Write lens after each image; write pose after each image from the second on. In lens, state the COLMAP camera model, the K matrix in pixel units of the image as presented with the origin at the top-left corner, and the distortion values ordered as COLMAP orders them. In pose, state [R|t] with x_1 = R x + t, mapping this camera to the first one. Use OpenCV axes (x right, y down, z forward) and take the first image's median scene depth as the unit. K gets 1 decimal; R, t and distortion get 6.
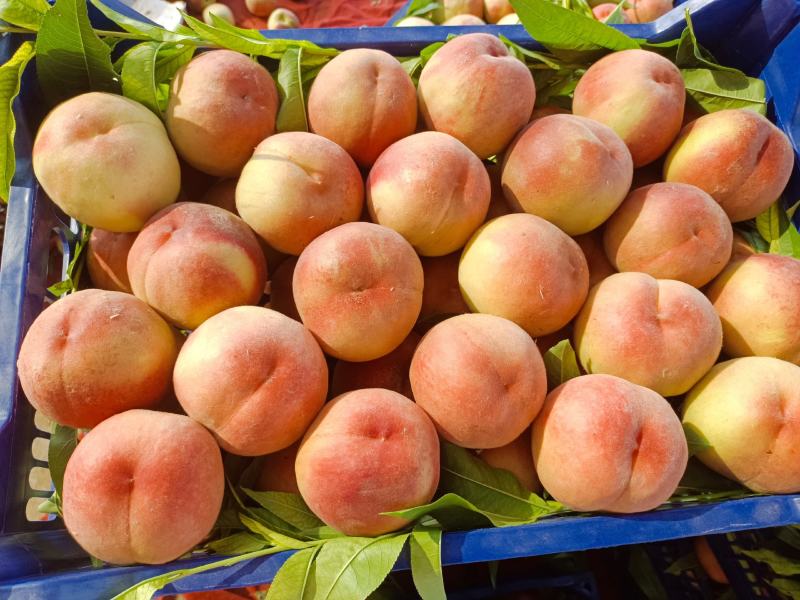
lens RADIAL K [[601.3, 0, 398.9], [0, 601.3, 295.7], [0, 0, 1]] dist [0.018423, -0.041751]
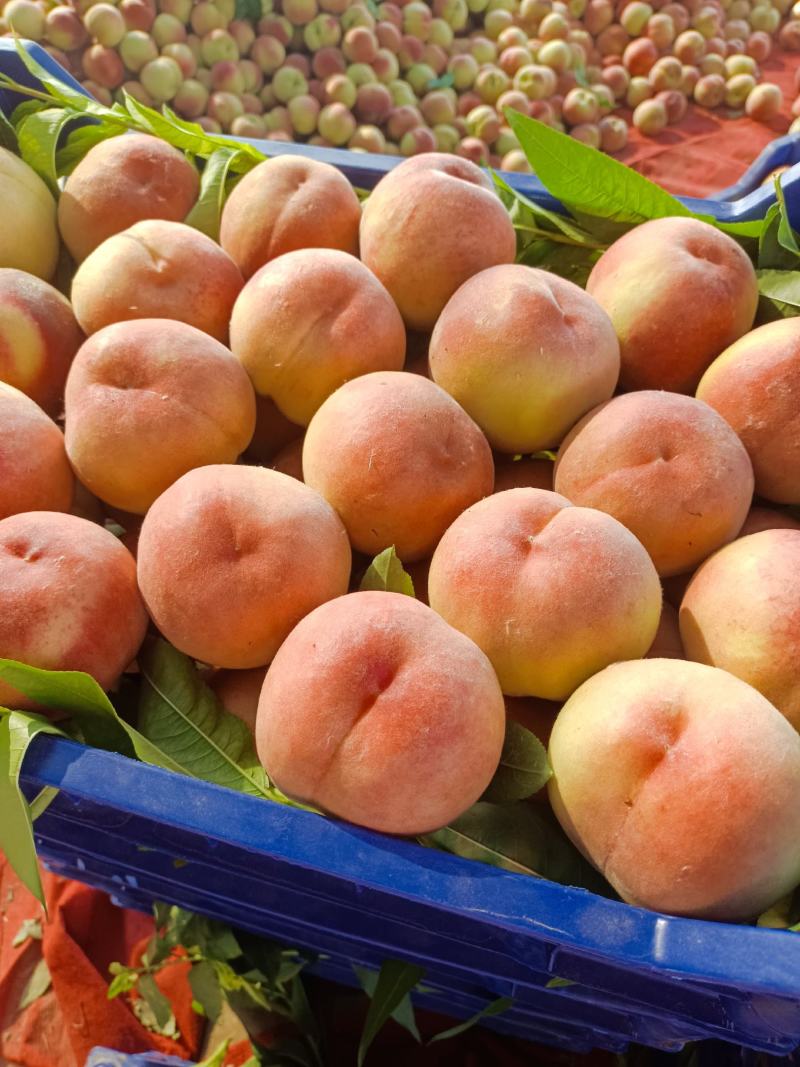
lens RADIAL K [[802.0, 0, 402.7], [0, 802.0, 532.2], [0, 0, 1]] dist [0.018423, -0.041751]
pose [[0.922137, 0.250144, -0.295111, 0.547281], [-0.310739, 0.933323, -0.179858, 0.212939], [0.230444, 0.257556, 0.938382, 0.211923]]
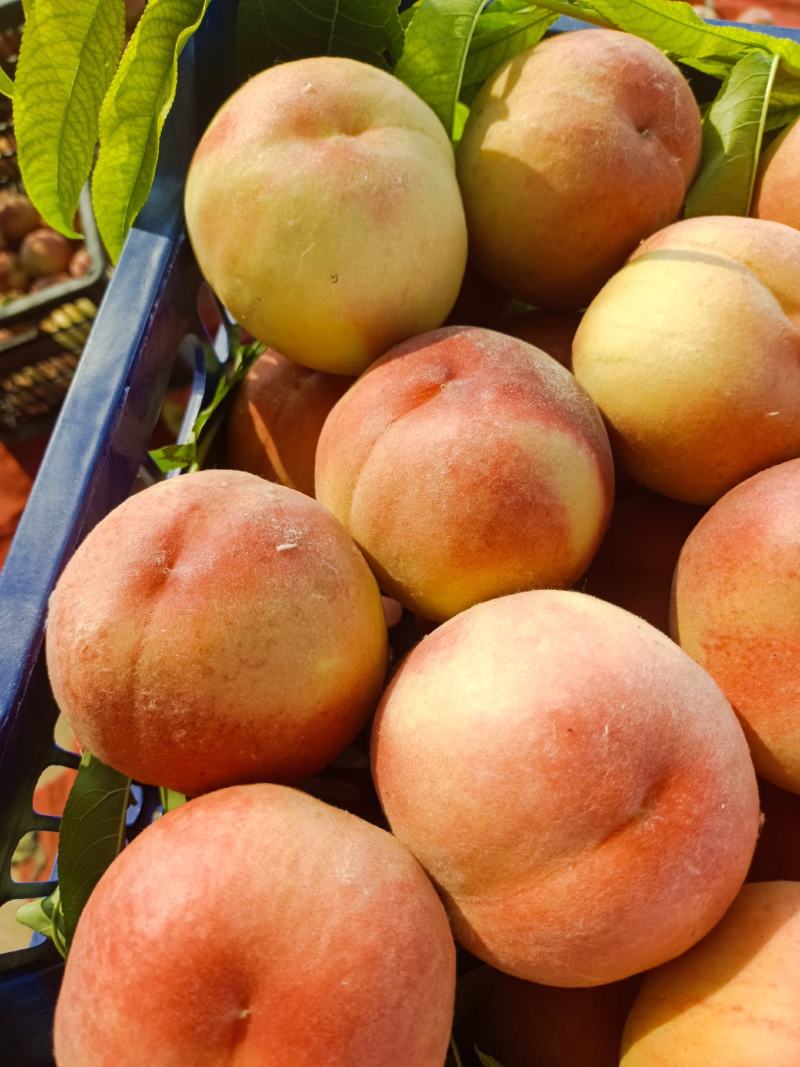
lens RADIAL K [[802.0, 0, 395.8], [0, 802.0, 534.3], [0, 0, 1]] dist [0.018423, -0.041751]
pose [[0.952262, 0.230509, -0.200157, -0.269017], [-0.236898, 0.971500, -0.008241, 0.011666], [0.192553, 0.055264, 0.979729, 0.440382]]
